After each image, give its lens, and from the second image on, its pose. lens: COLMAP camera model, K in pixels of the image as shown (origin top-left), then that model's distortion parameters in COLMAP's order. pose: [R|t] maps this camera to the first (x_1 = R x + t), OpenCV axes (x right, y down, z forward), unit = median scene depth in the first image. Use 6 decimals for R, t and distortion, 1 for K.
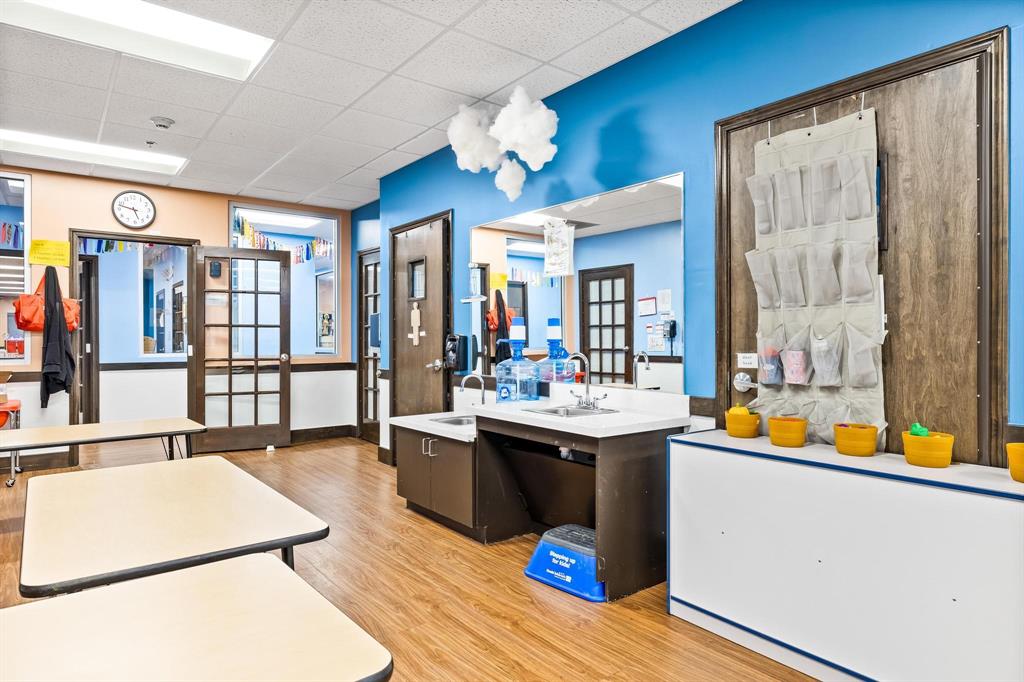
lens RADIAL K [[595.6, 0, 512.6], [0, 595.6, 334.7], [0, 0, 1]] dist [0.008886, 0.001302]
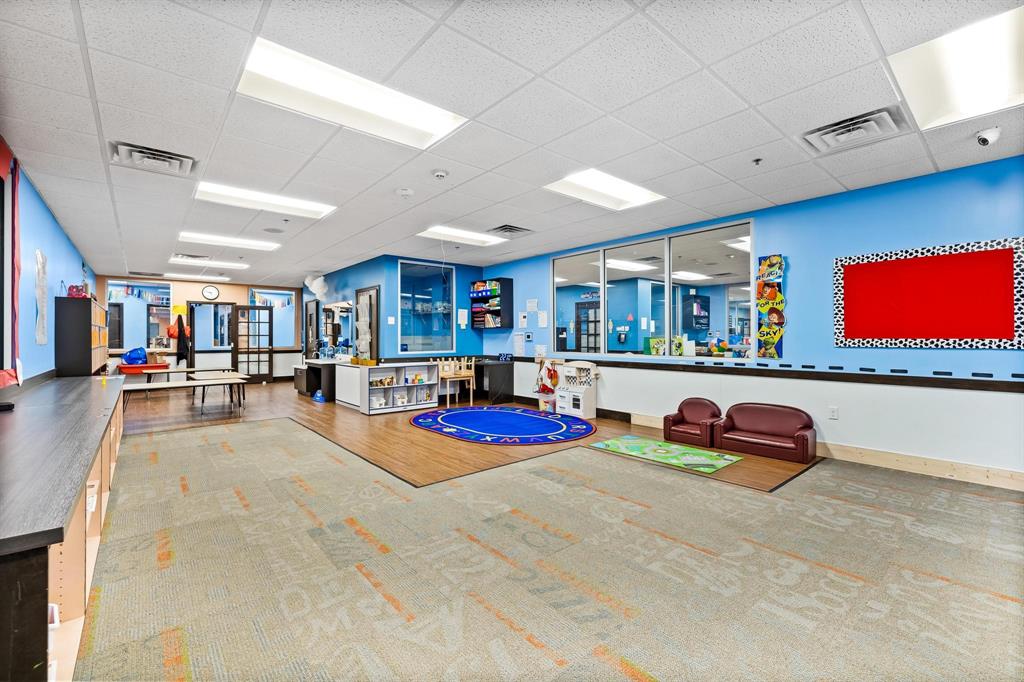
lens RADIAL K [[434.5, 0, 513.4], [0, 434.5, 333.2], [0, 0, 1]] dist [0.006372, -0.000606]
pose [[0.998668, 0.000024, 0.051605, 0.571519], [0.000021, 1.000000, -0.000878, -0.022647], [-0.051605, 0.000878, 0.998667, -0.934938]]
